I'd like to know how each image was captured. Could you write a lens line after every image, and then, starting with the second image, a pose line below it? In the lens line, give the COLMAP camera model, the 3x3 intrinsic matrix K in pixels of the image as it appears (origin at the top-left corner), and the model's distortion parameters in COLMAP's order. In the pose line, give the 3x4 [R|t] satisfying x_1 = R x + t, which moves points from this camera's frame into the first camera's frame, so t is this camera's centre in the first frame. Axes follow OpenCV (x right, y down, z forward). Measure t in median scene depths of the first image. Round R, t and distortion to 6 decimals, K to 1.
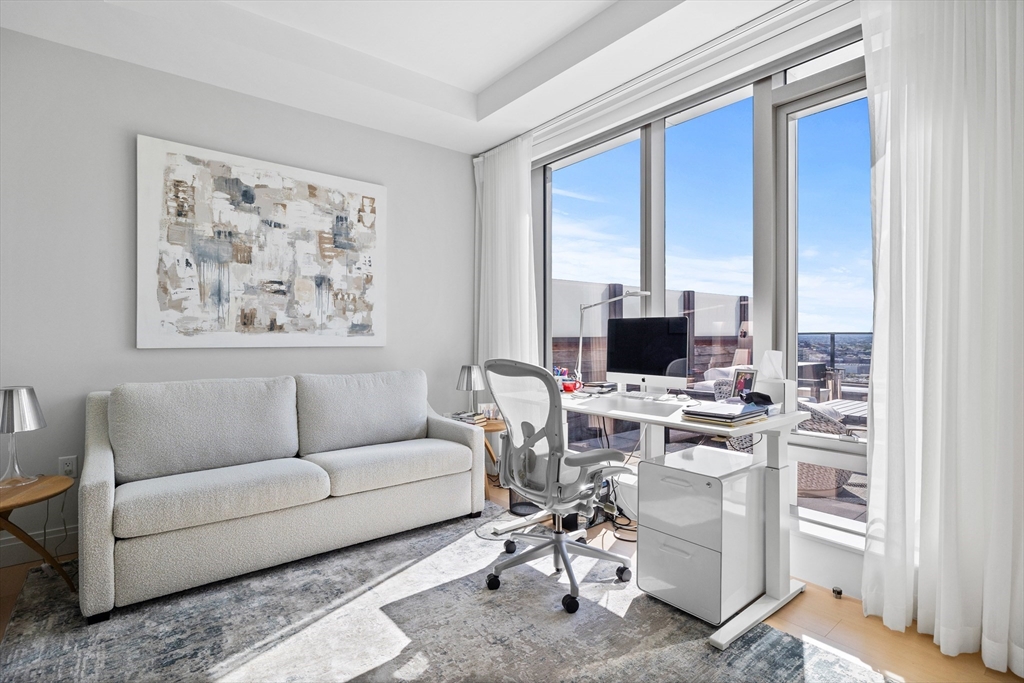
lens RADIAL K [[491.5, 0, 520.1], [0, 491.5, 340.3], [0, 0, 1]] dist [-0.015545, 0.002378]
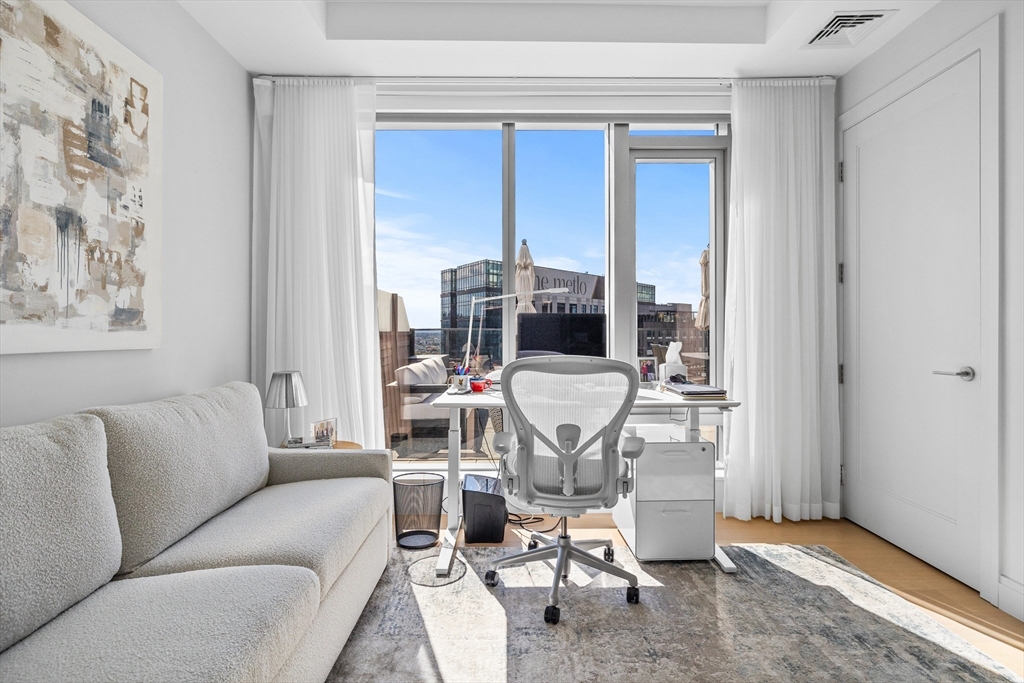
lens RADIAL K [[491.5, 0, 526.0], [0, 491.5, 336.1], [0, 0, 1]] dist [-0.015545, 0.002378]
pose [[0.623901, -0.007387, 0.781469, -0.493075], [0.006518, 0.999970, 0.004249, -0.001912], [-0.781476, 0.002443, 0.623930, 0.323674]]
